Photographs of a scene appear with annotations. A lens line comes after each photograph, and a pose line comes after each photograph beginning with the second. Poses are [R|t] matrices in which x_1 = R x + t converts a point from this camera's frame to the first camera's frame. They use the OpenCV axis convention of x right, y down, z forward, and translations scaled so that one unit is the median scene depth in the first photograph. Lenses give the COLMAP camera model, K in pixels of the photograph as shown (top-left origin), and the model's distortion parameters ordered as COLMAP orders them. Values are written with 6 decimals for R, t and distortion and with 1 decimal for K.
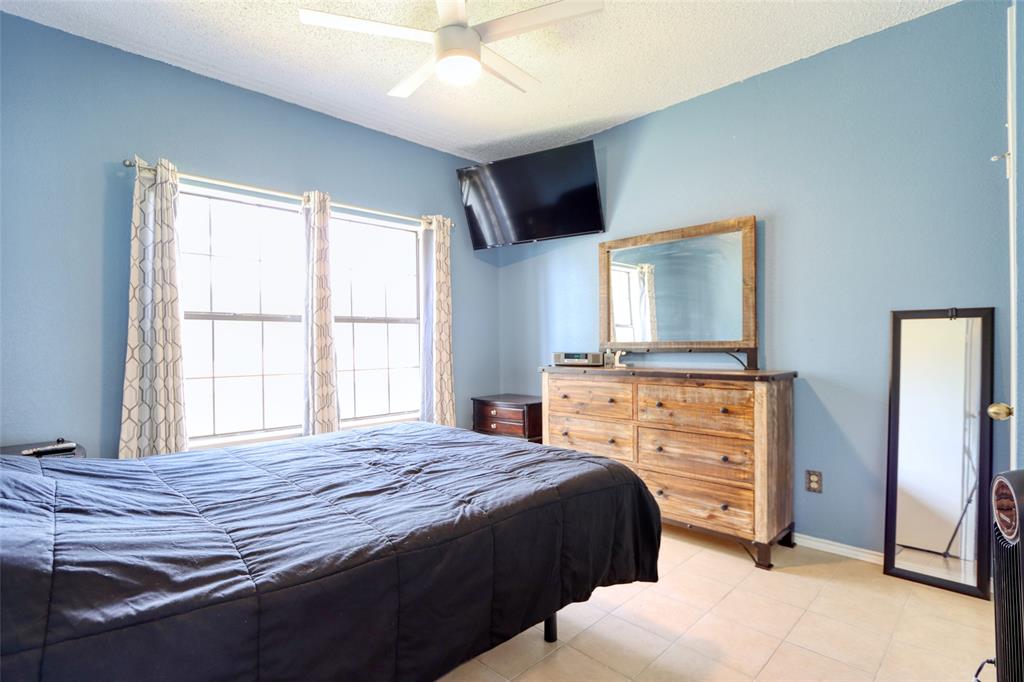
lens RADIAL K [[503.1, 0, 512.4], [0, 503.1, 341.9], [0, 0, 1]] dist [-0.005405, 0.000575]
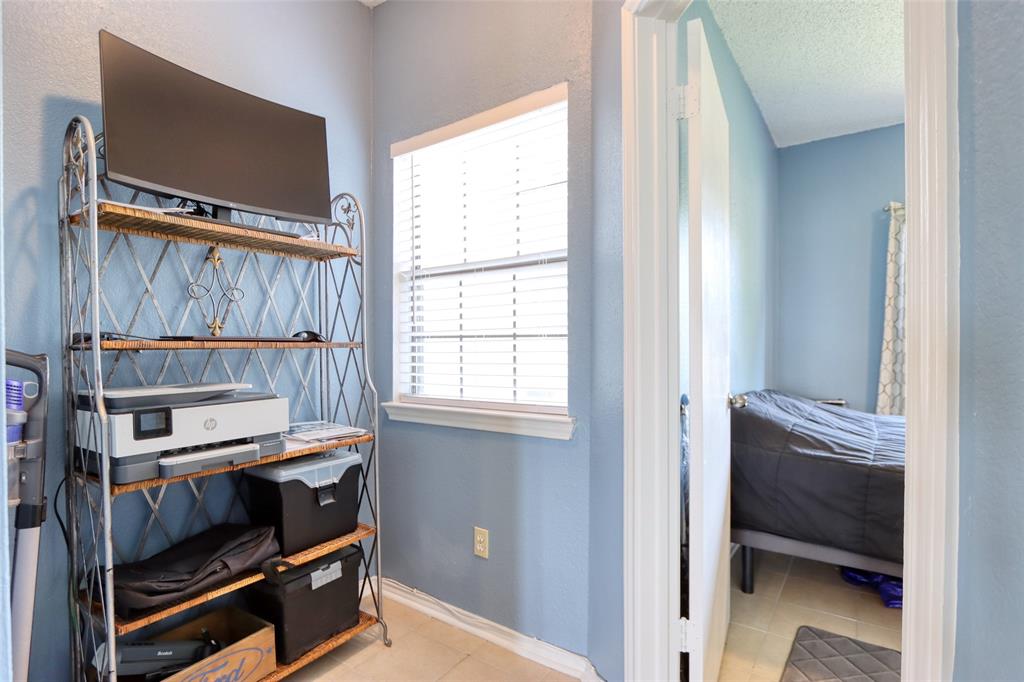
lens RADIAL K [[503.1, 0, 509.5], [0, 503.1, 341.0], [0, 0, 1]] dist [-0.005405, 0.000575]
pose [[0.164904, 0.012954, -0.986225, 0.445963], [-0.000622, 0.999915, 0.013030, -0.006740], [0.986309, -0.001536, 0.164898, -0.266365]]
